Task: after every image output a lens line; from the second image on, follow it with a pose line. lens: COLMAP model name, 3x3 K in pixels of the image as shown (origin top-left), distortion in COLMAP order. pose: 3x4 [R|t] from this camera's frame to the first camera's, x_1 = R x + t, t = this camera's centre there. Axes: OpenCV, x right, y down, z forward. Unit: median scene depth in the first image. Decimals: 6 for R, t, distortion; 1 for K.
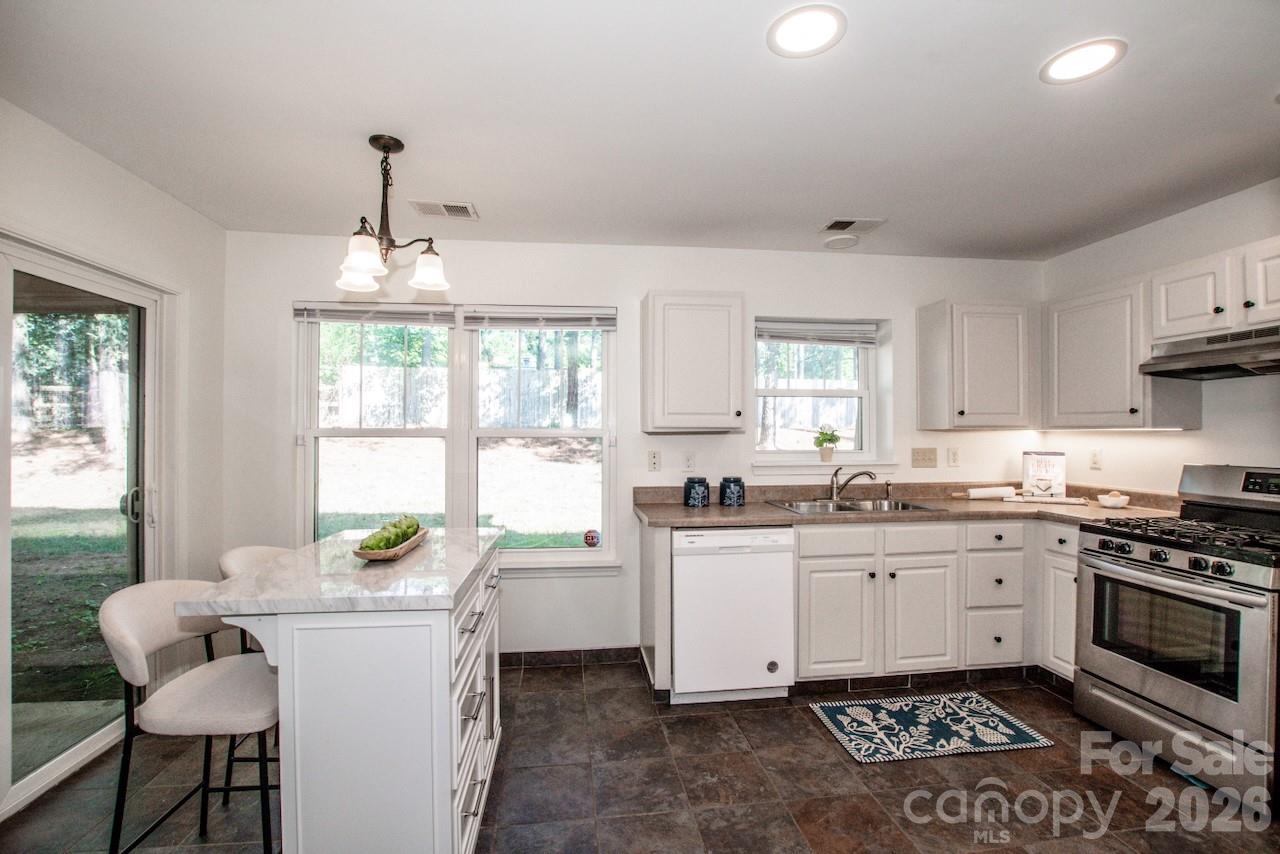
lens RADIAL K [[569.5, 0, 646.5], [0, 569.5, 431.6], [0, 0, 1]] dist [-0.031794, 0.003227]
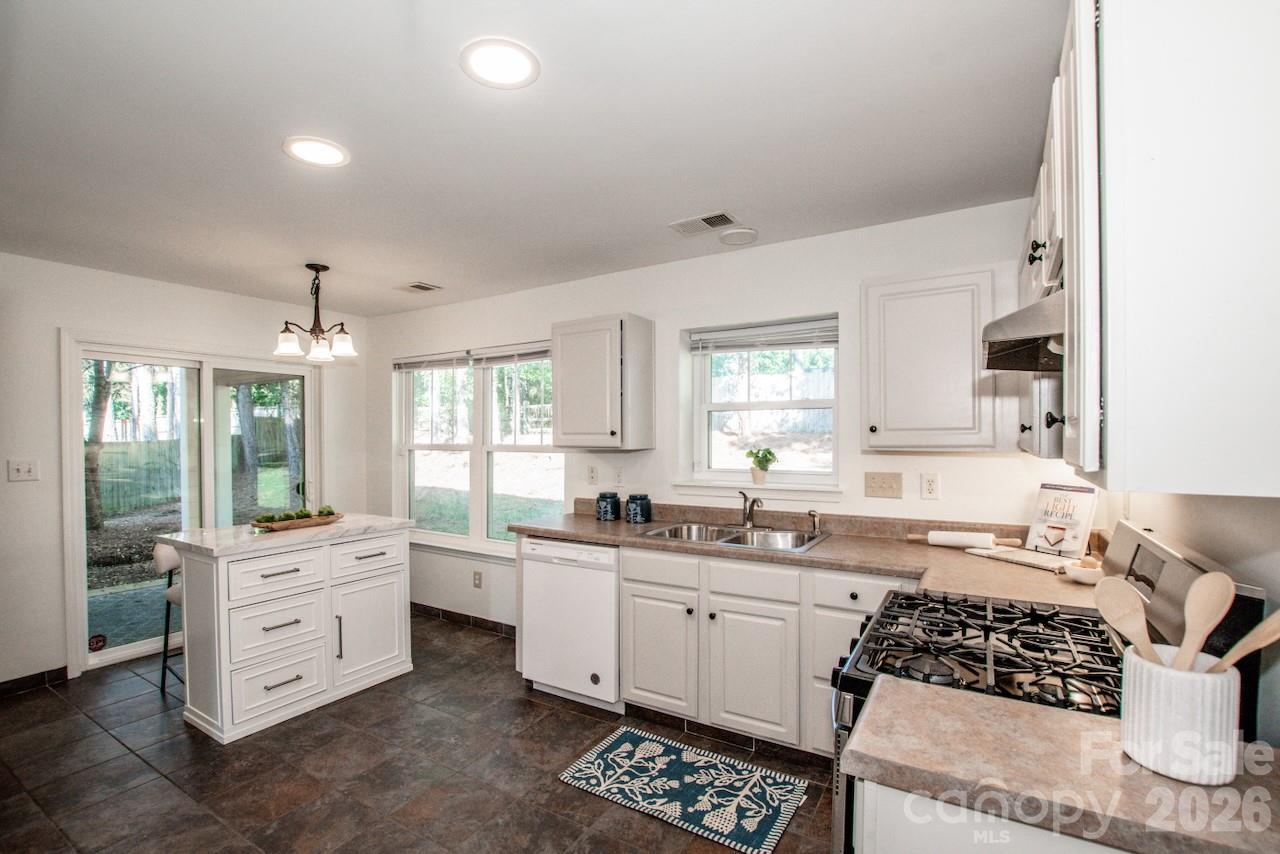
lens RADIAL K [[569.5, 0, 636.7], [0, 569.5, 445.8], [0, 0, 1]] dist [-0.031794, 0.003227]
pose [[0.784222, 0.009057, -0.620415, 0.901064], [0.005399, 0.999756, 0.021419, -0.033085], [0.620457, -0.020147, 0.783982, 0.233563]]
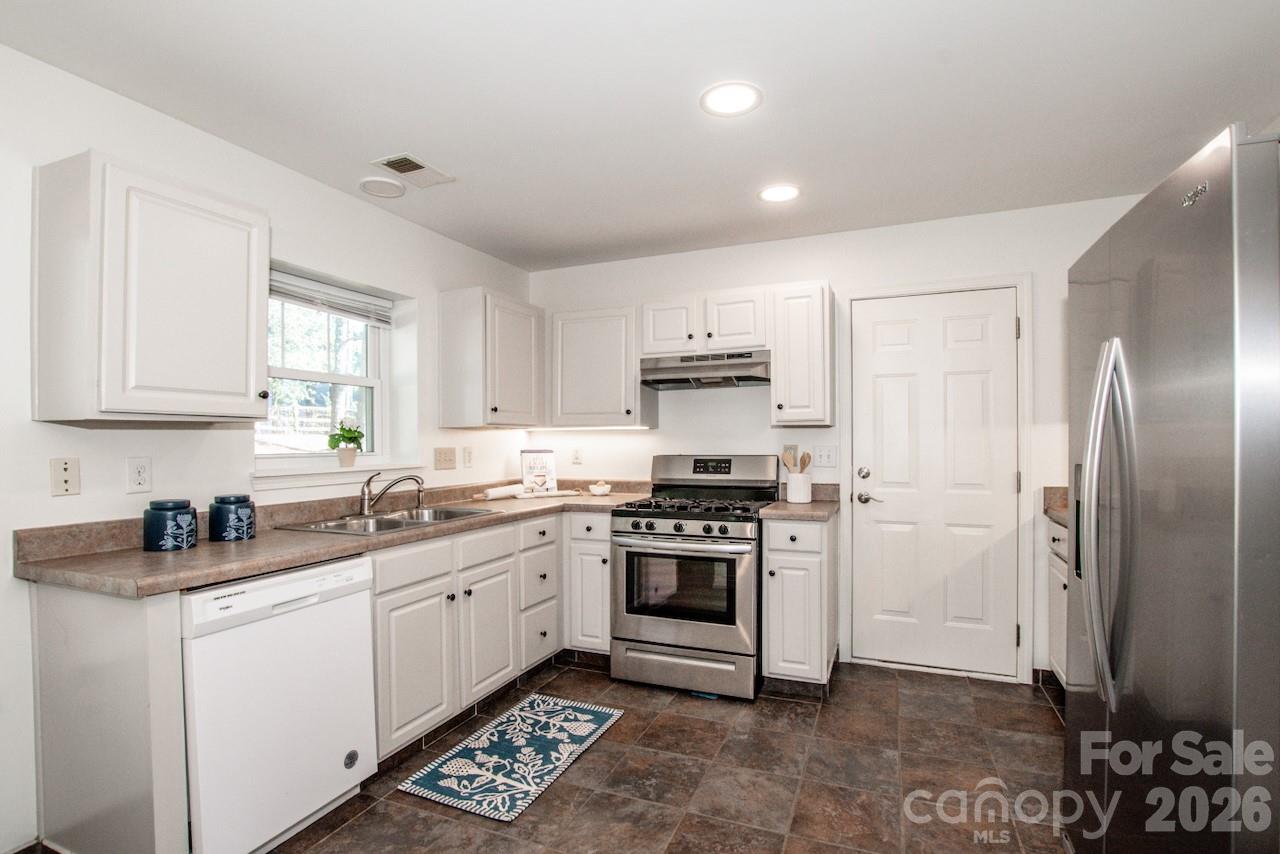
lens RADIAL K [[597.6, 0, 642.7], [0, 597.6, 441.9], [0, 0, 1]] dist [-0.027421, -0.000250]
pose [[0.508809, -0.004275, 0.860869, -0.212390], [0.004310, 0.999988, 0.002418, 0.023698], [-0.860869, 0.002480, 0.508821, 0.310919]]
